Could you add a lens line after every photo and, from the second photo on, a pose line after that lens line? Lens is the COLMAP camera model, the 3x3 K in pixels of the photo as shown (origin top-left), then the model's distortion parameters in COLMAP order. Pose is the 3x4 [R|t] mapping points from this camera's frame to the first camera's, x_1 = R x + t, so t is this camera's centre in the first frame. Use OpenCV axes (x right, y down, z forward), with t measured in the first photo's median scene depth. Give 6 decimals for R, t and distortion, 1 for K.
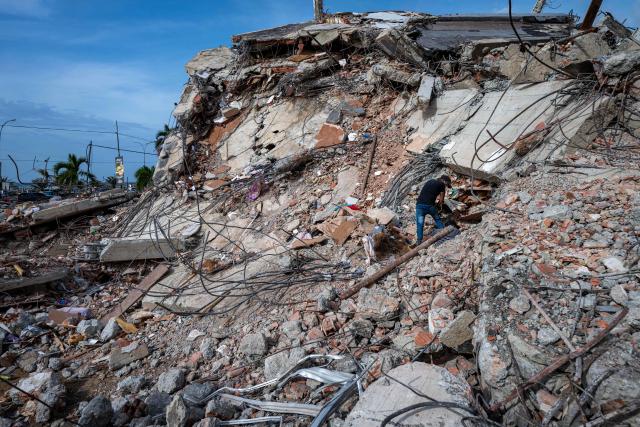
lens RADIAL K [[480.6, 0, 320.0], [0, 480.6, 213.5], [0, 0, 1]] dist [-0.000201, 0.000208]
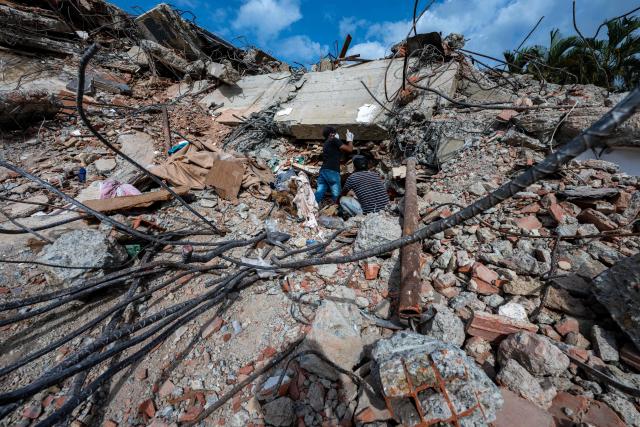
lens RADIAL K [[252.2, 0, 320.0], [0, 252.2, 213.5], [0, 0, 1]] dist [0.001892, 0.000231]
pose [[0.619191, -0.041274, 0.784155, -0.063018], [0.110588, 0.993248, -0.035044, 0.062298], [-0.777414, 0.108417, 0.619575, 0.513776]]
